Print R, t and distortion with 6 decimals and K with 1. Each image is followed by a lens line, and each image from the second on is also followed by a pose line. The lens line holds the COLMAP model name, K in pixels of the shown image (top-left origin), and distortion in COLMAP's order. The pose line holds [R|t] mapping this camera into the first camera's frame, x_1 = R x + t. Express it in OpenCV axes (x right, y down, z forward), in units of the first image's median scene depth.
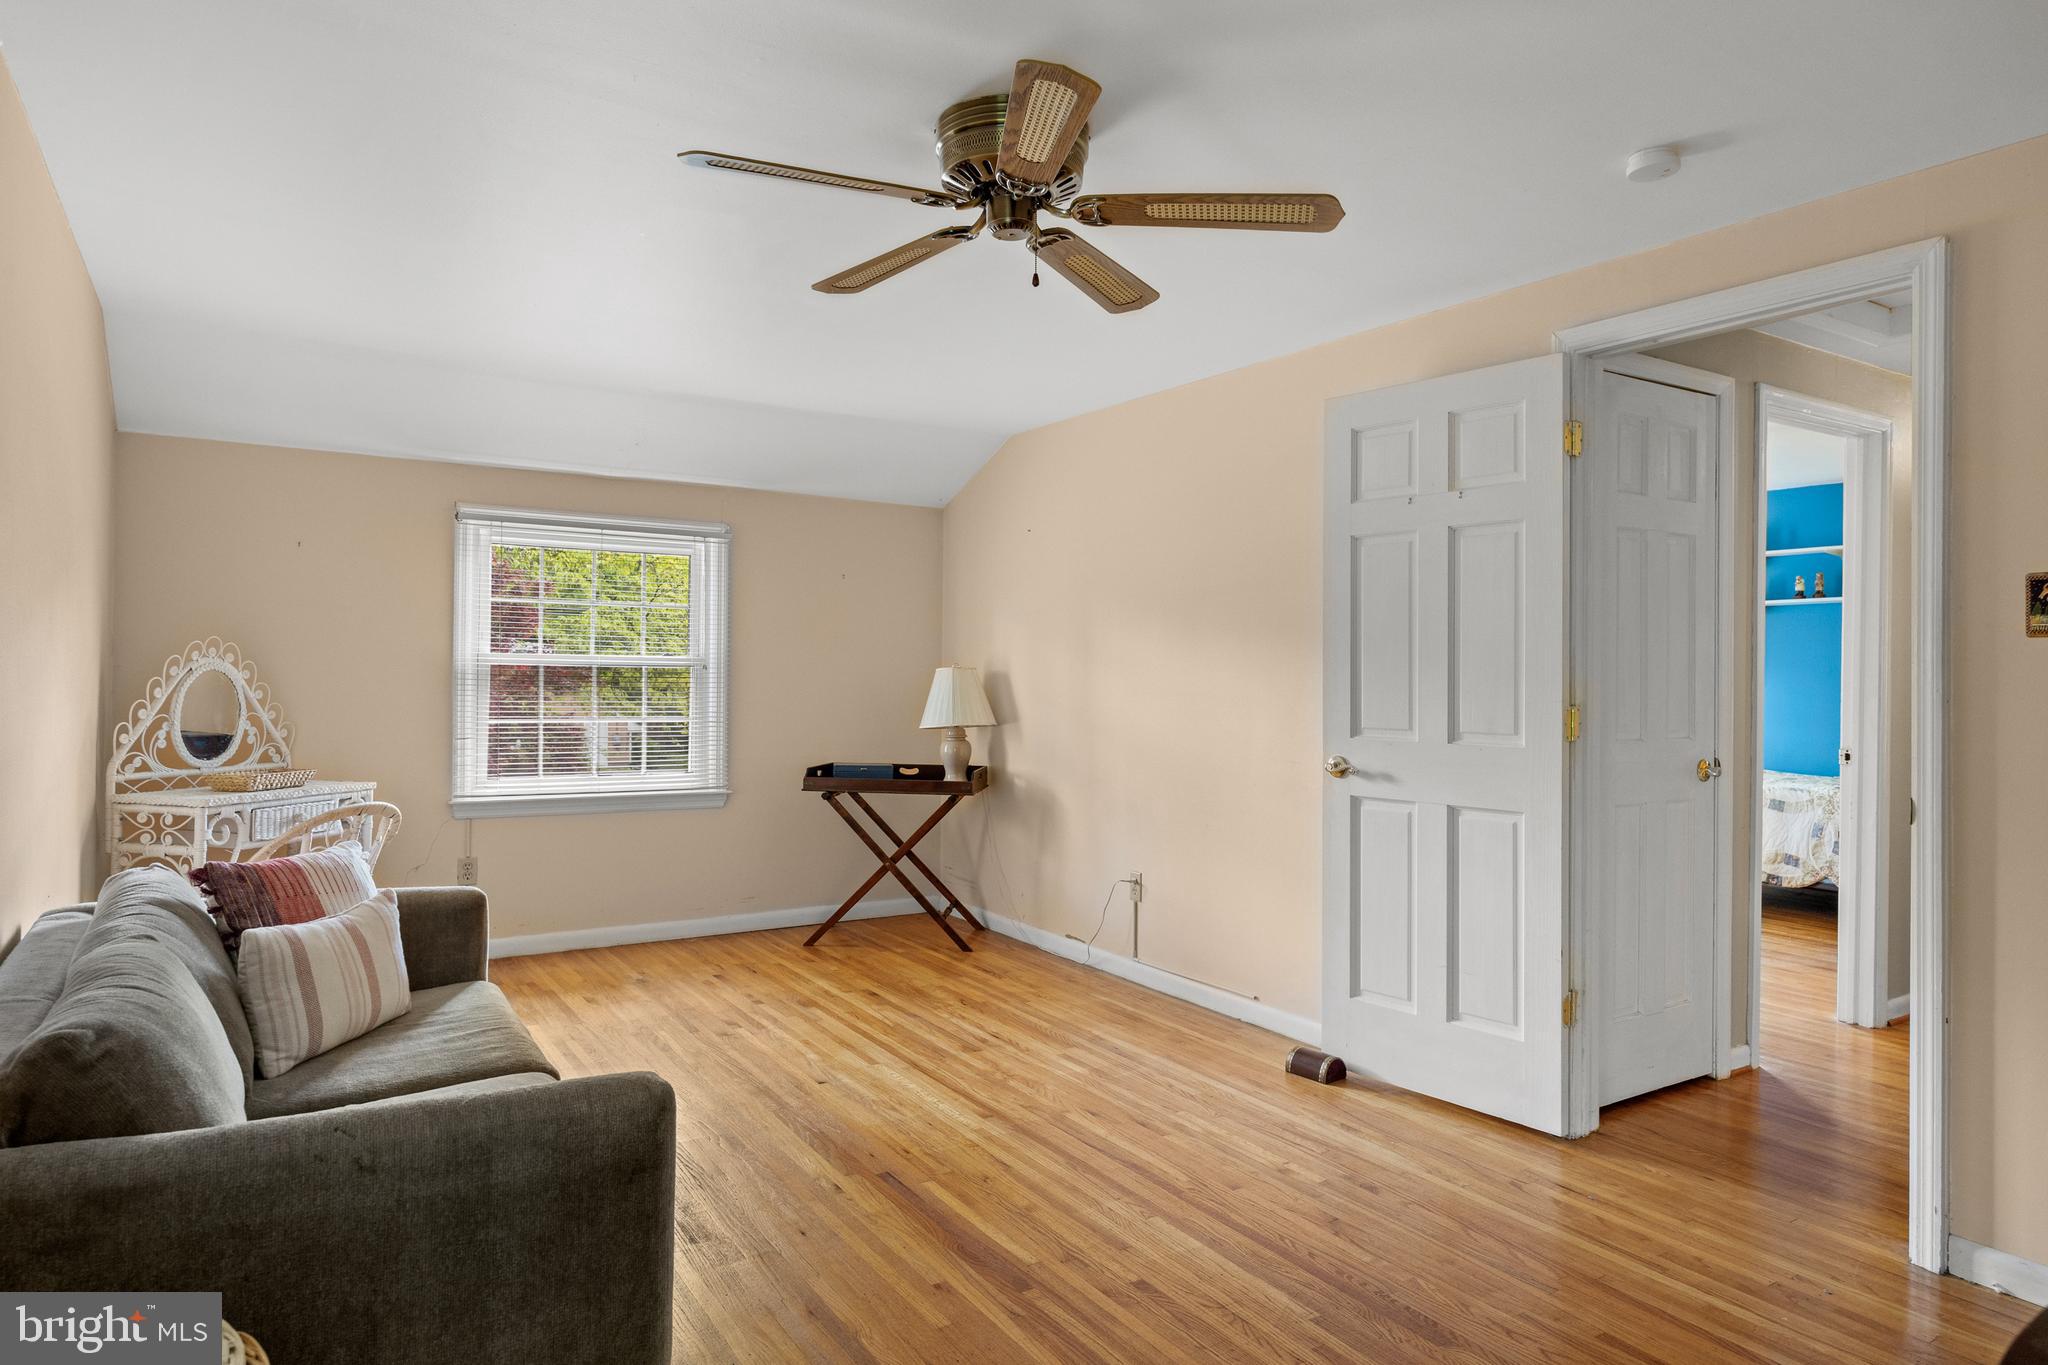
lens RADIAL K [[1222.5, 0, 1025.4], [0, 1222.5, 670.8], [0, 0, 1]] dist [-0.006384, -0.000828]
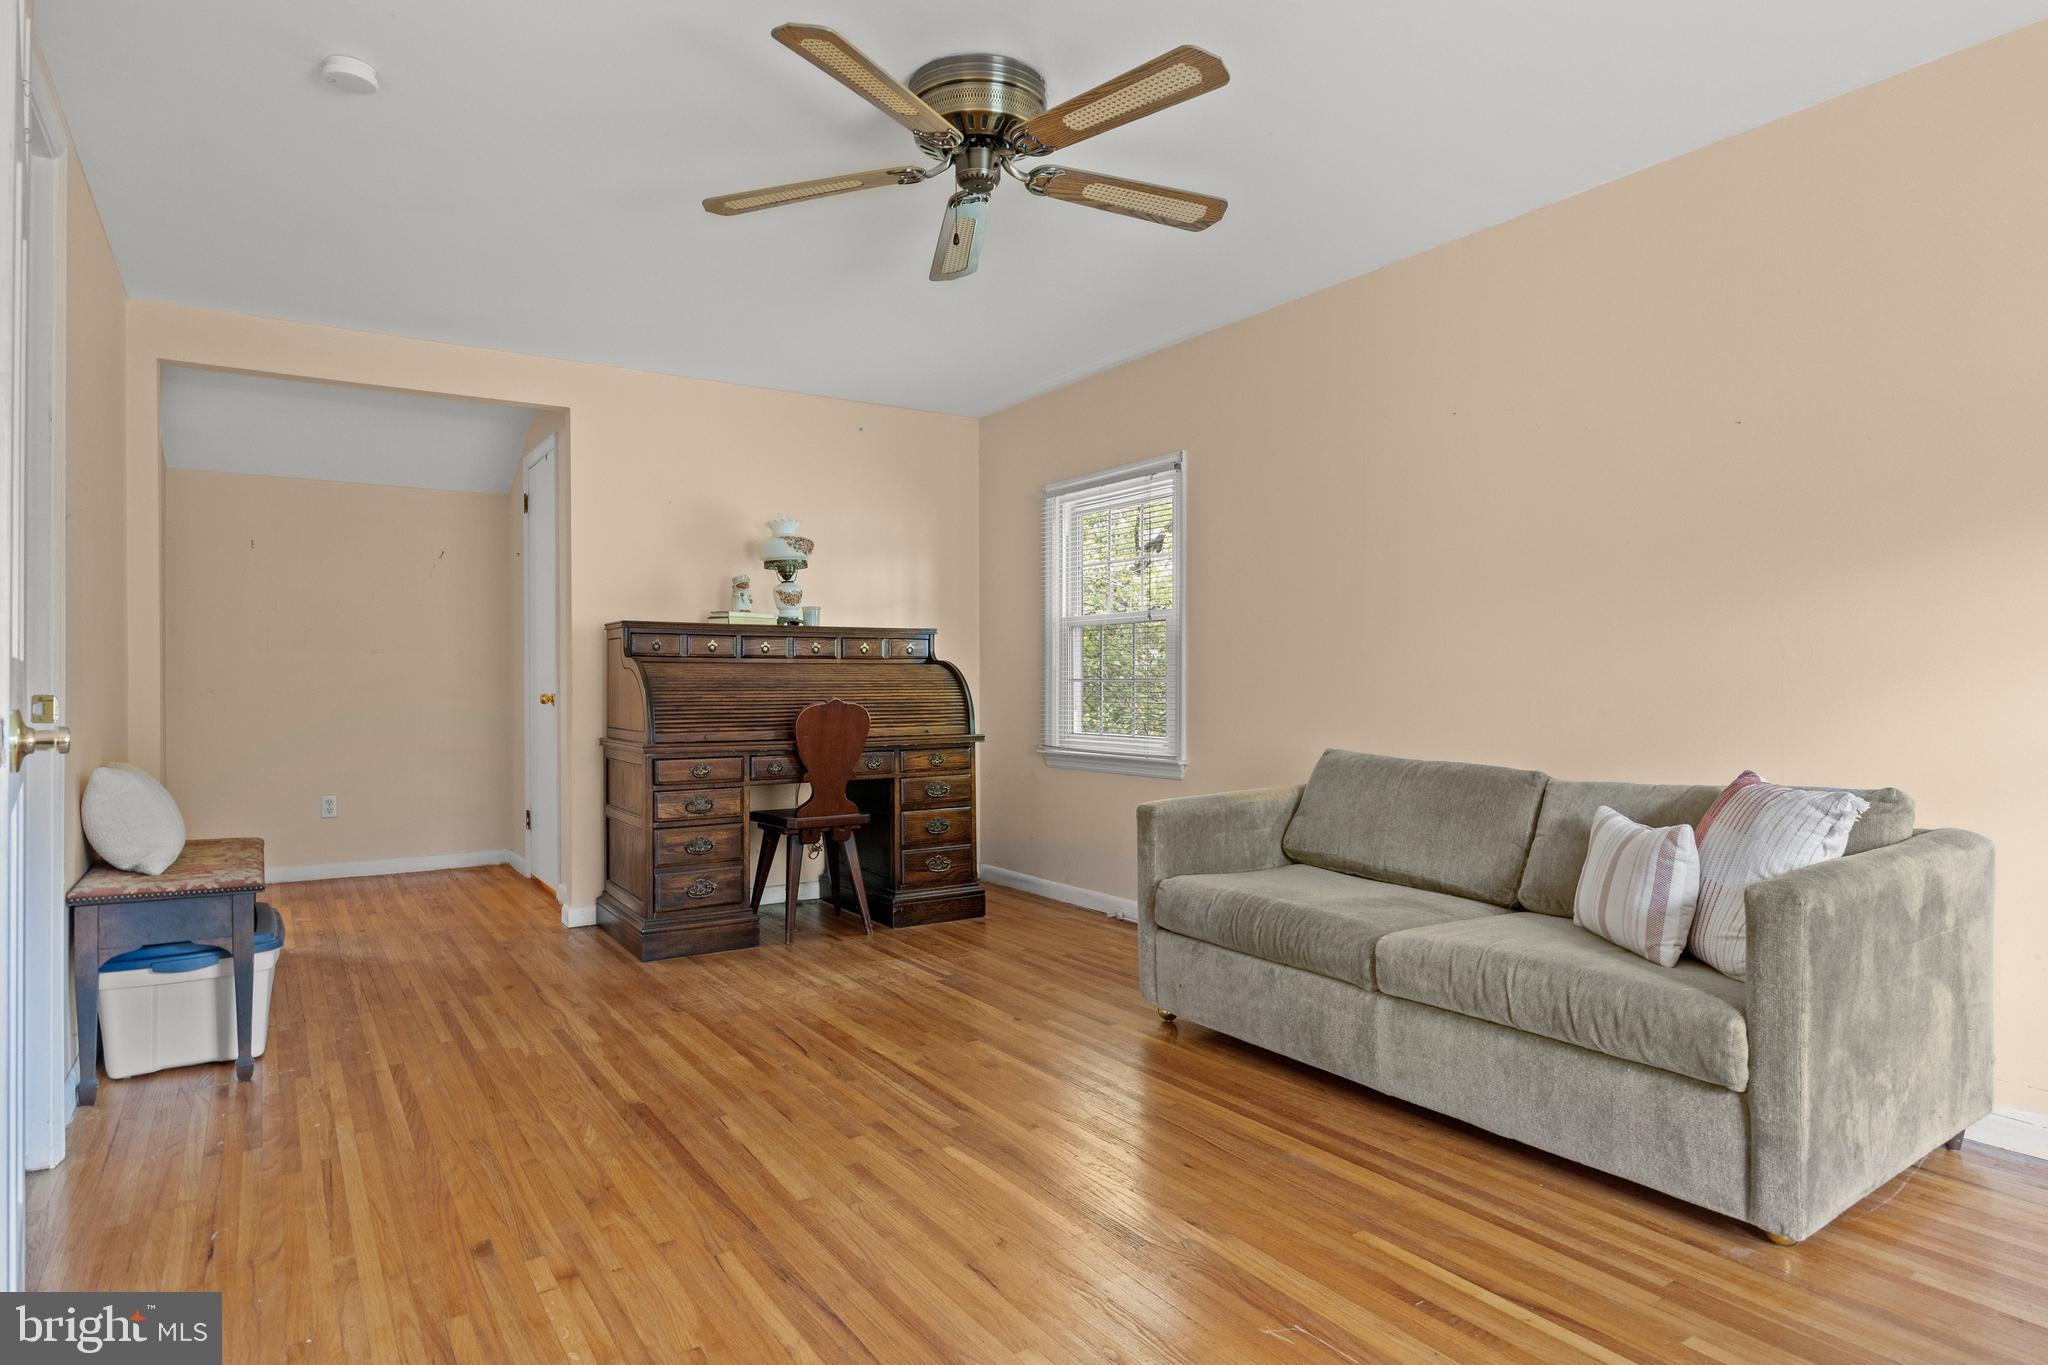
lens RADIAL K [[1141.5, 0, 1029.0], [0, 1141.5, 684.4], [0, 0, 1]] dist [-0.006537, -0.000989]
pose [[-0.999577, -0.006032, -0.028468, -0.019179], [-0.005925, 0.999975, -0.003820, 0.055763], [0.028490, -0.003649, -0.999587, 1.170440]]
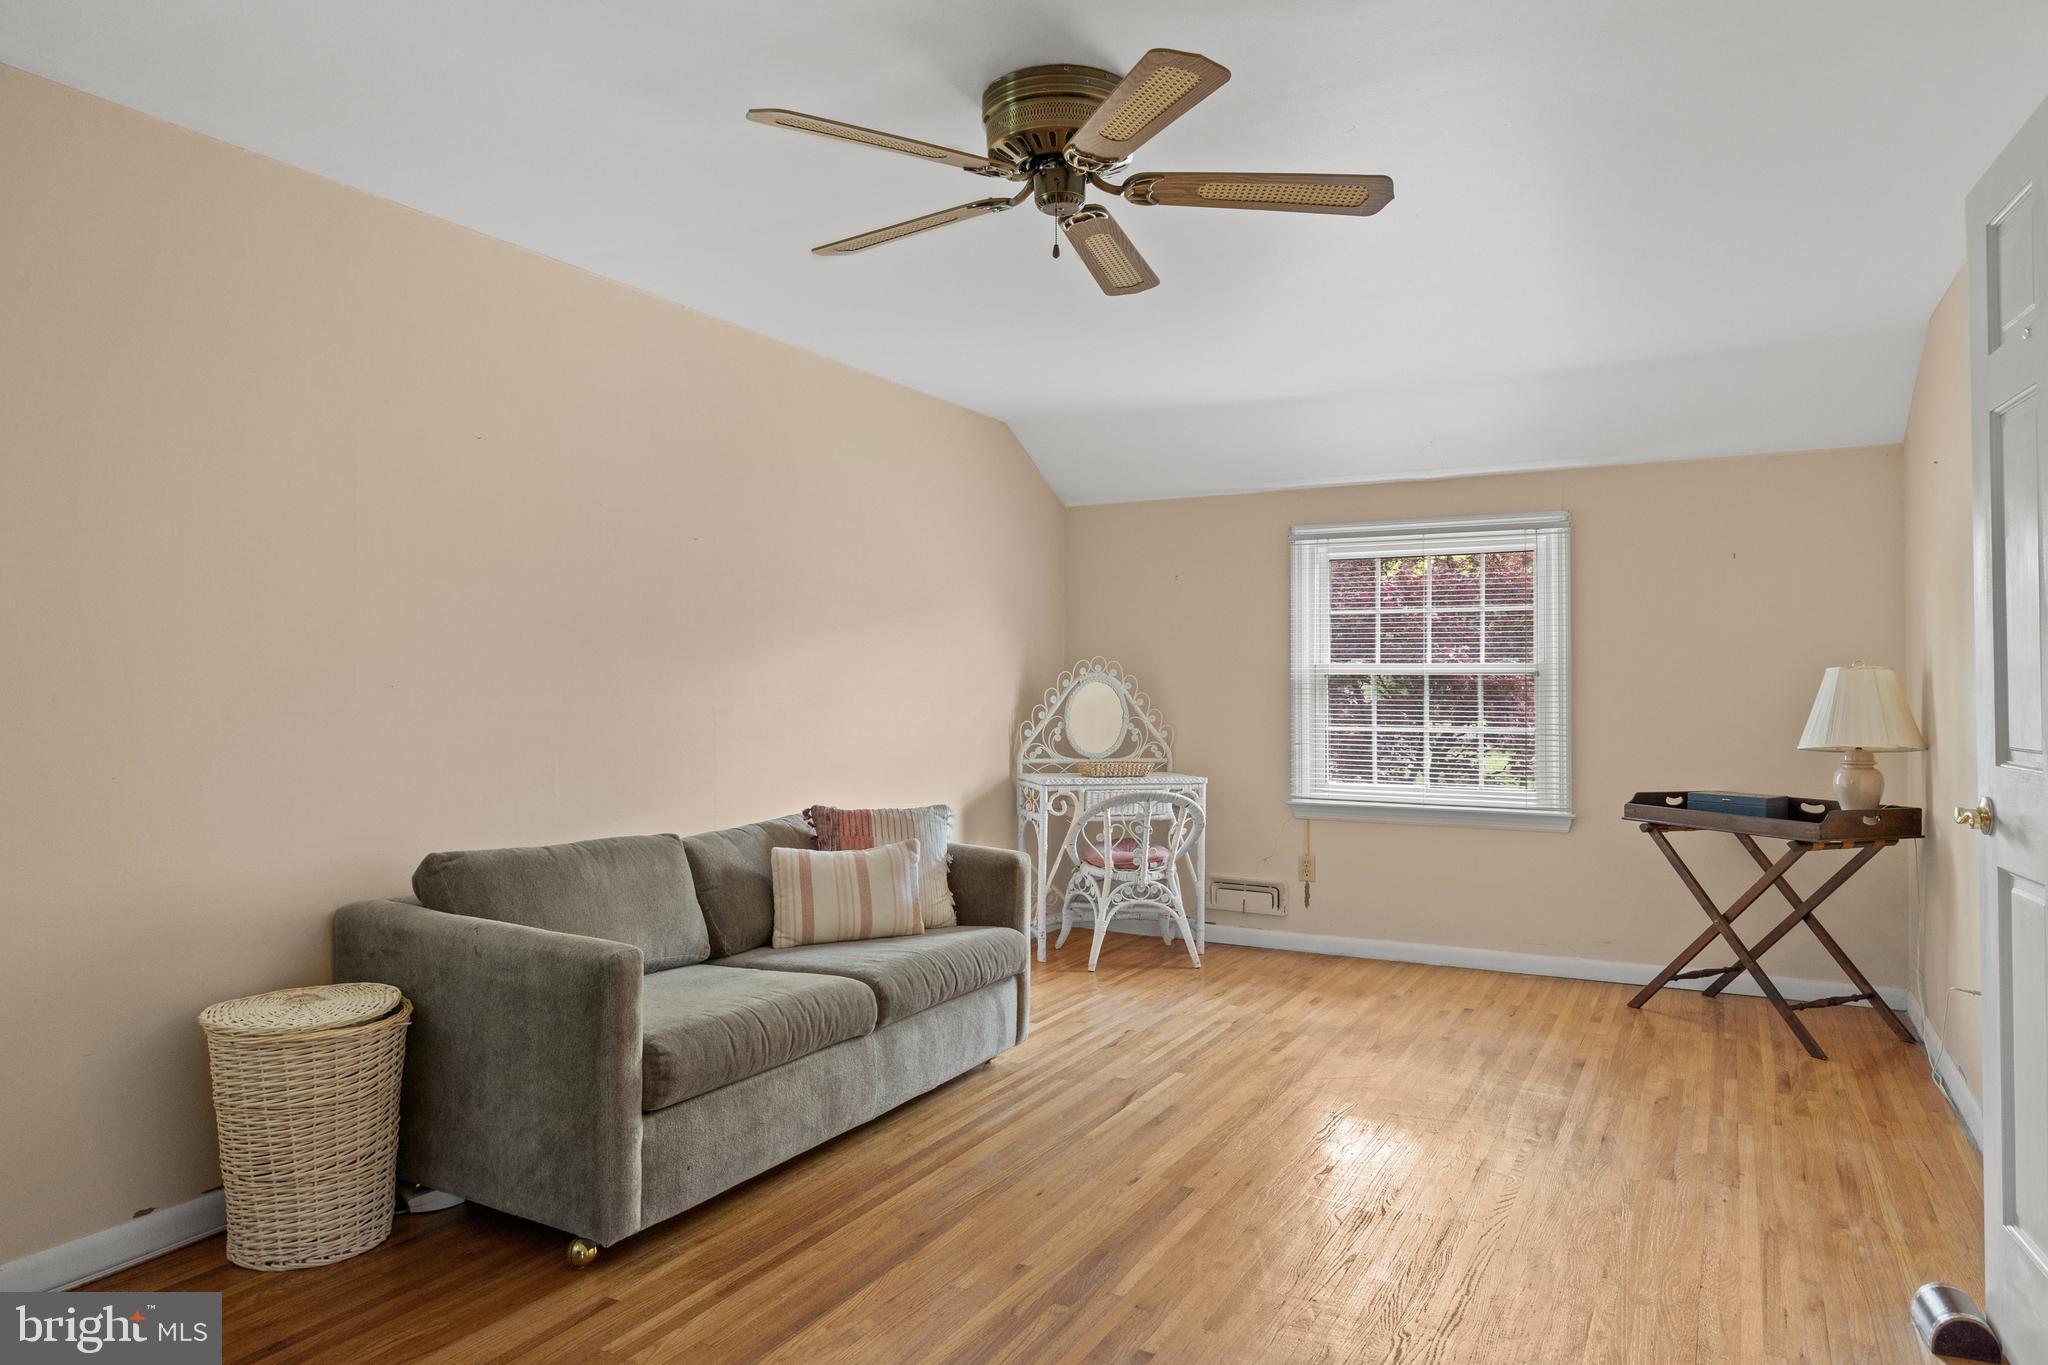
lens RADIAL K [[1295.9, 0, 1023.5], [0, 1295.9, 687.3], [0, 0, 1]] dist [0.014715, -0.002599]
pose [[0.491047, -0.012880, -0.871038, 0.499067], [0.007232, 0.999917, -0.010709, 0.019206], [0.871103, -0.001041, 0.491099, 0.268354]]
